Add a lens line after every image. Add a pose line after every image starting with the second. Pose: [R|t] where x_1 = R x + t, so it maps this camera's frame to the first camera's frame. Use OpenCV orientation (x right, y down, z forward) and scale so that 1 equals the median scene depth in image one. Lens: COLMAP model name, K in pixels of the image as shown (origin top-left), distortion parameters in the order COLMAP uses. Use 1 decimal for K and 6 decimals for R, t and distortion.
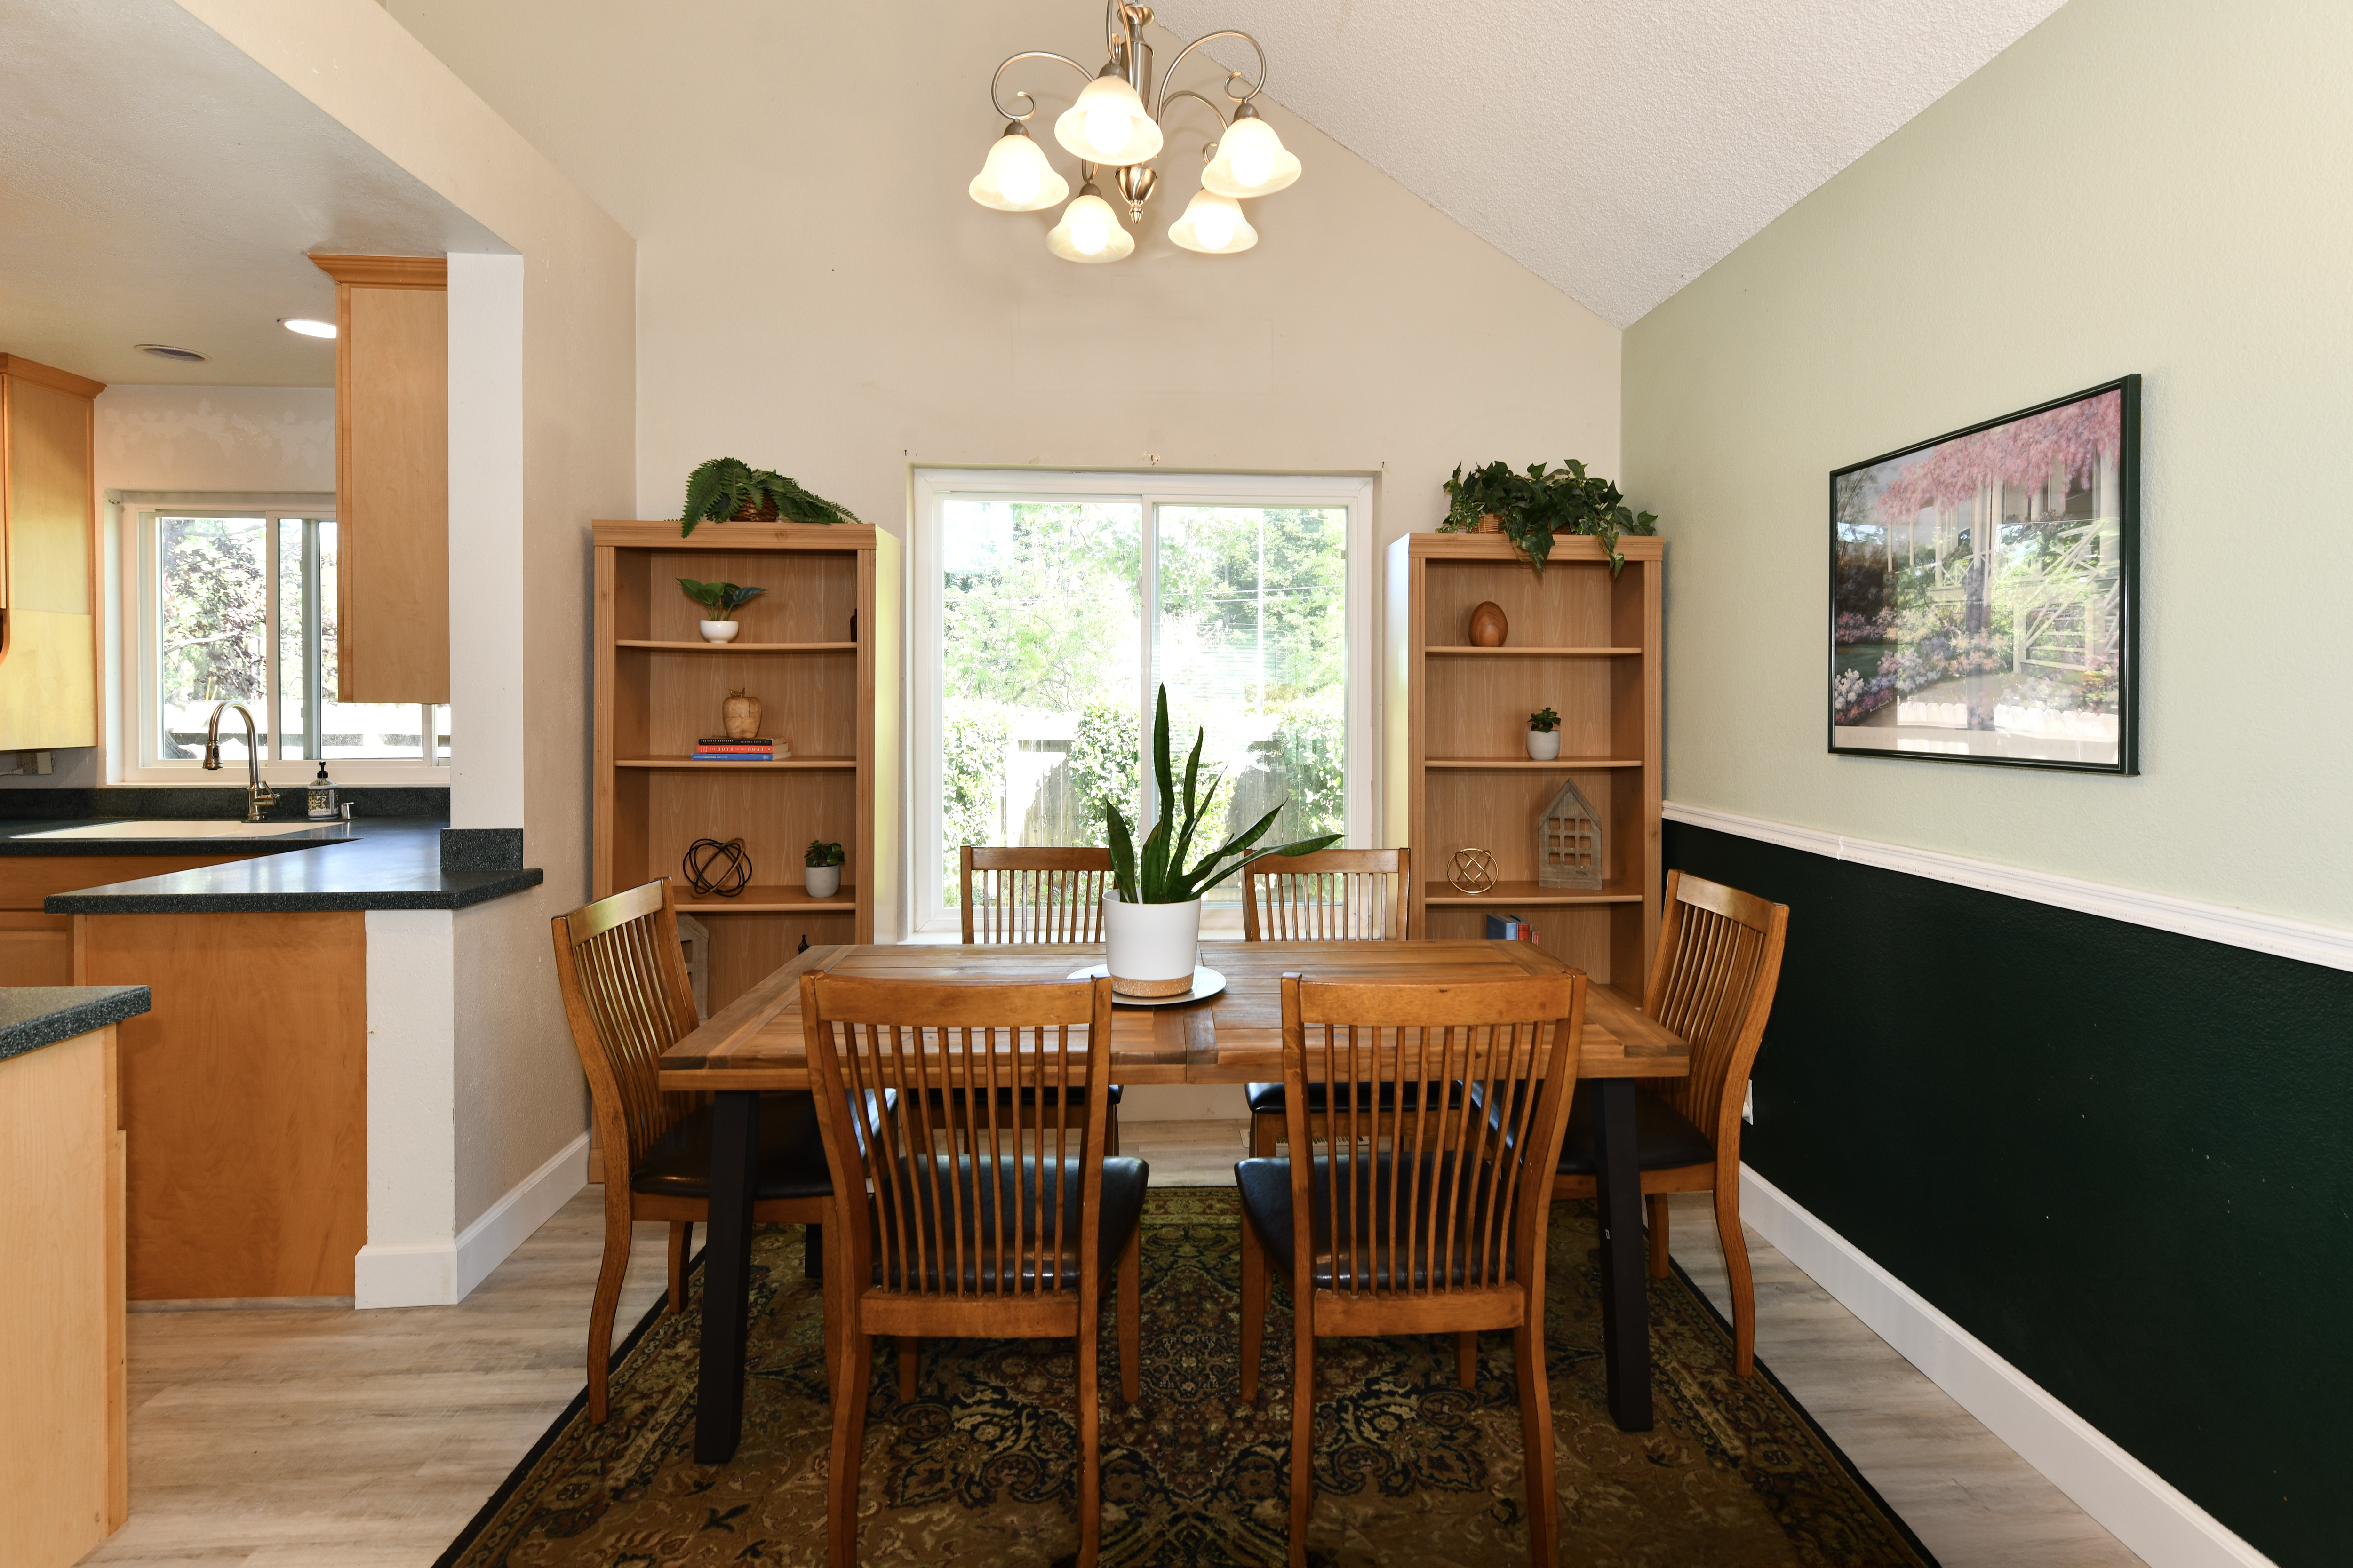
lens RADIAL K [[1118.5, 0, 1179.8], [0, 1118.5, 702.9], [0, 0, 1]] dist [-0.001503, -0.000321]
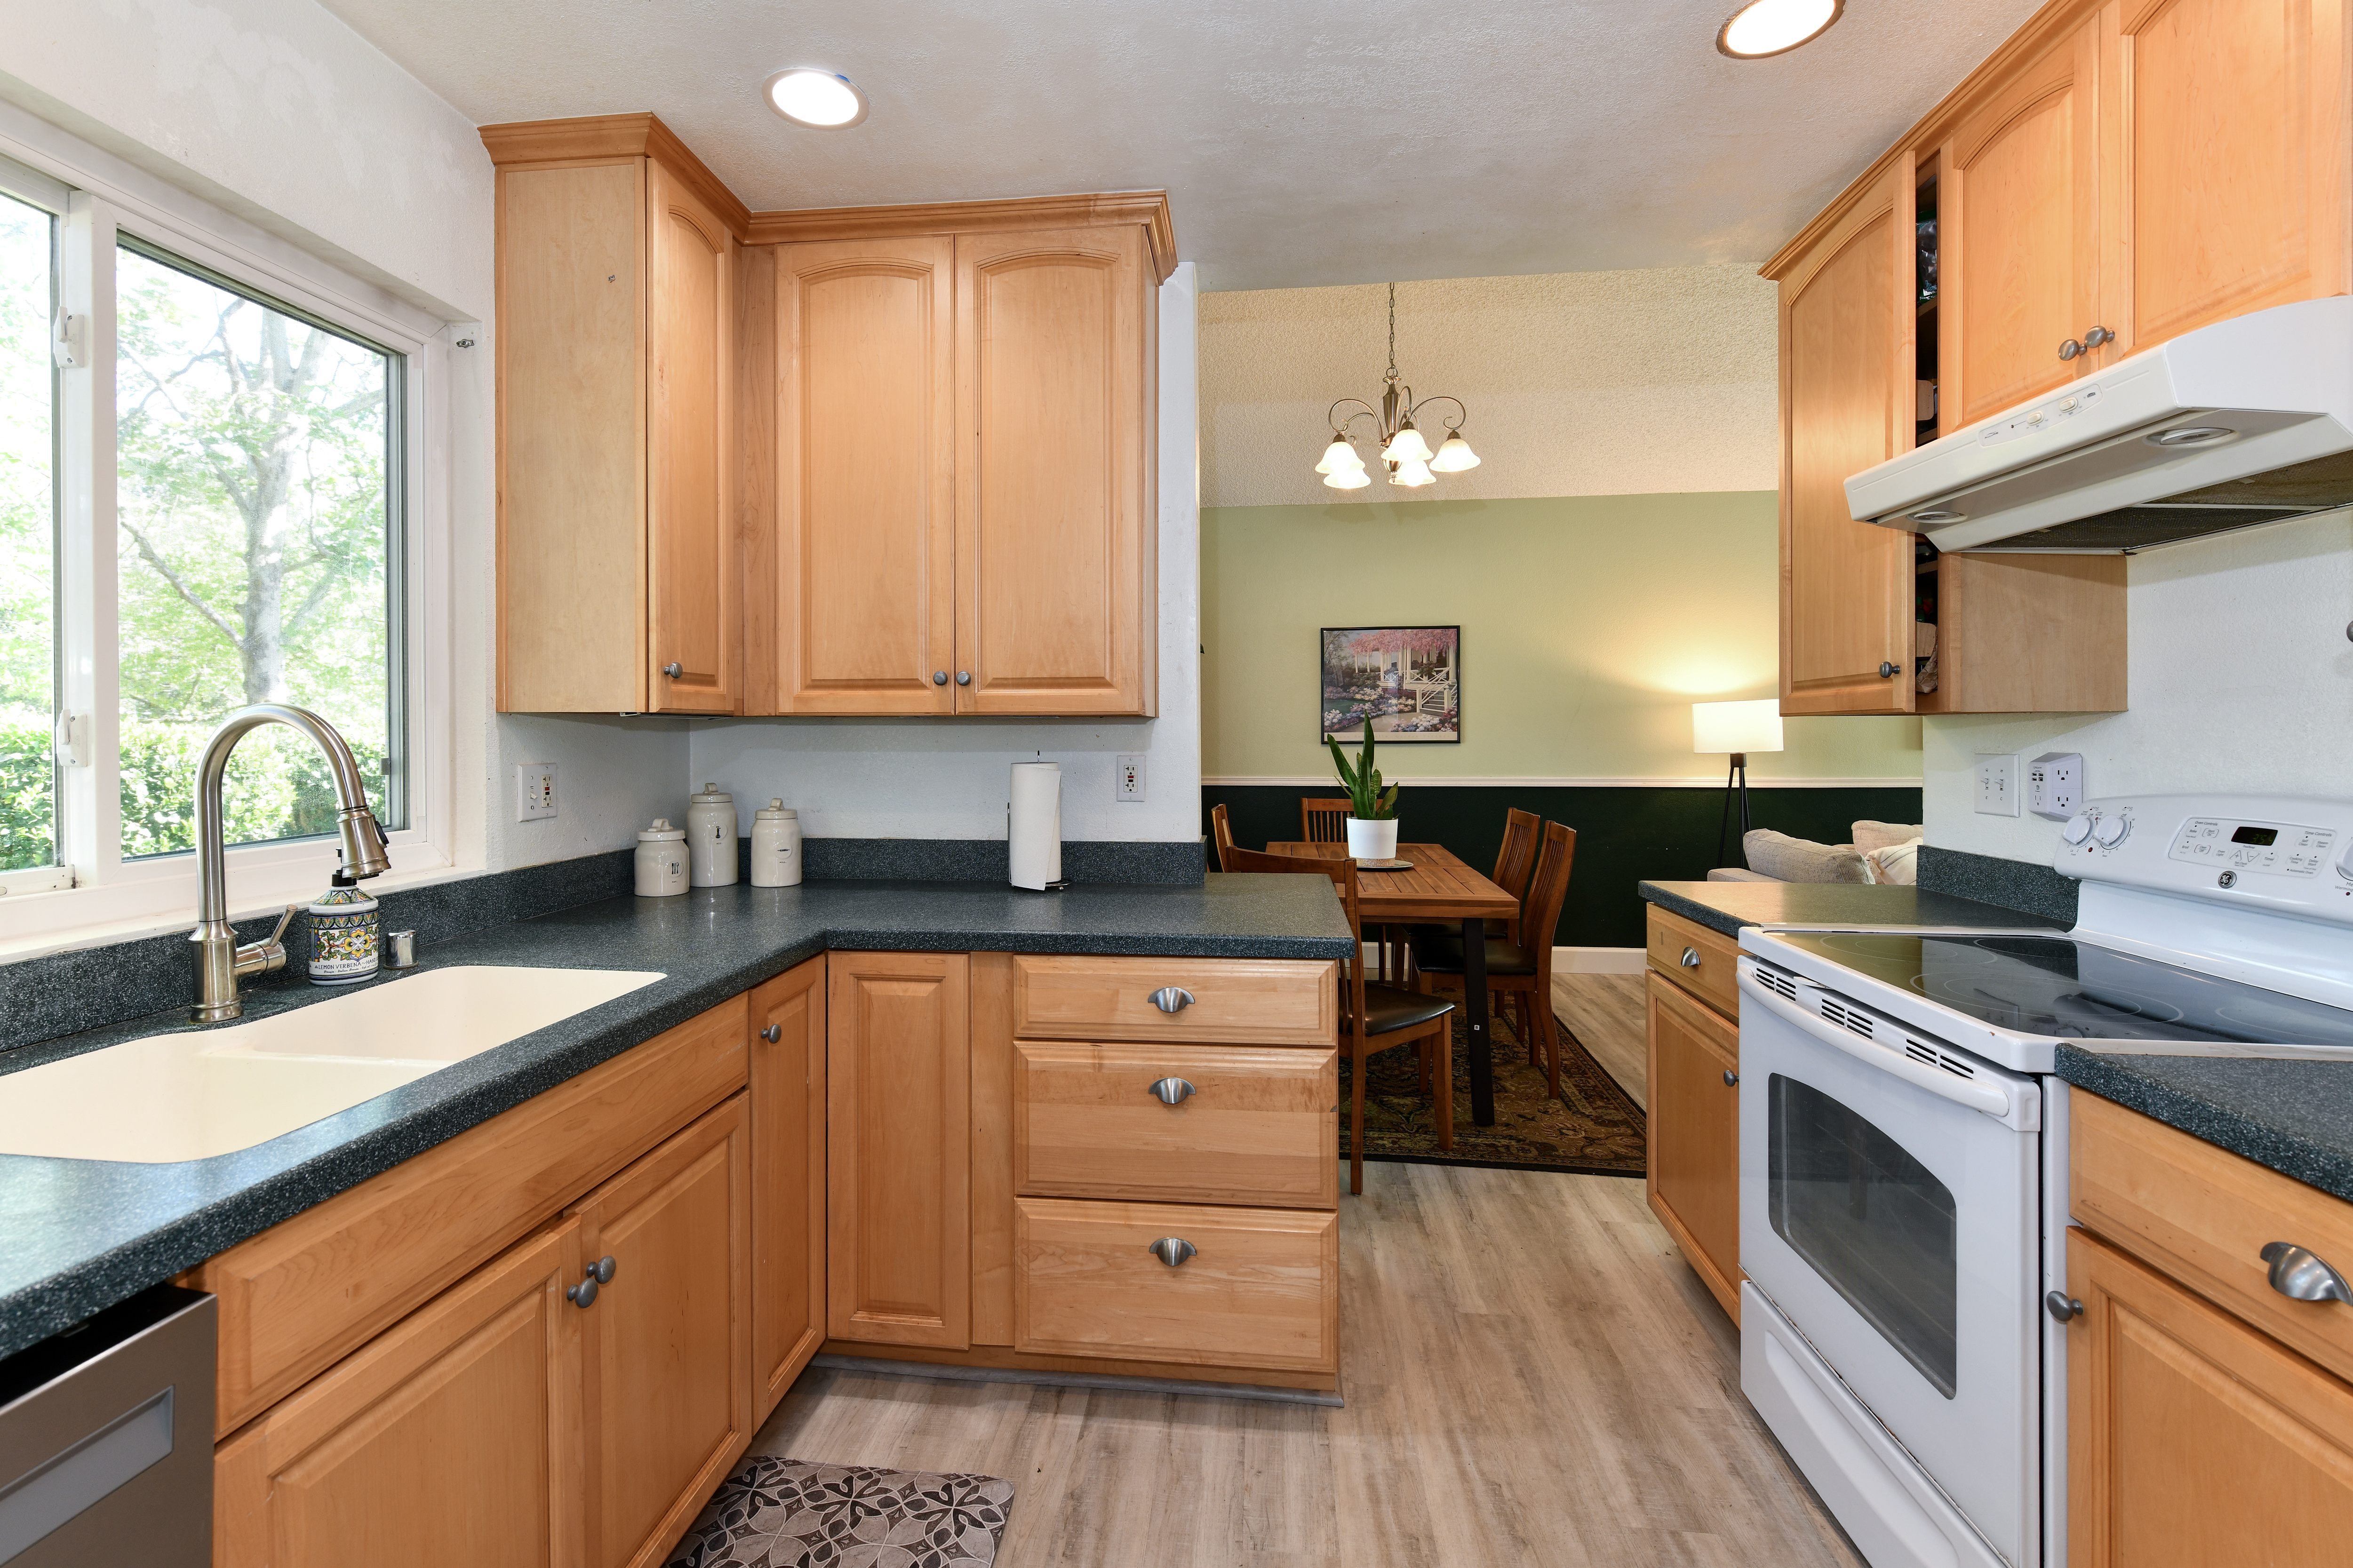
lens RADIAL K [[1089.4, 0, 1147.6], [0, 1089.4, 727.4], [0, 0, 1]] dist [0.016812, -0.000100]
pose [[0.157122, 0.002753, 0.987575, -2.299722], [0.006478, 0.999972, -0.003818, 0.020688], [-0.987558, 0.006998, 0.157100, 1.265130]]
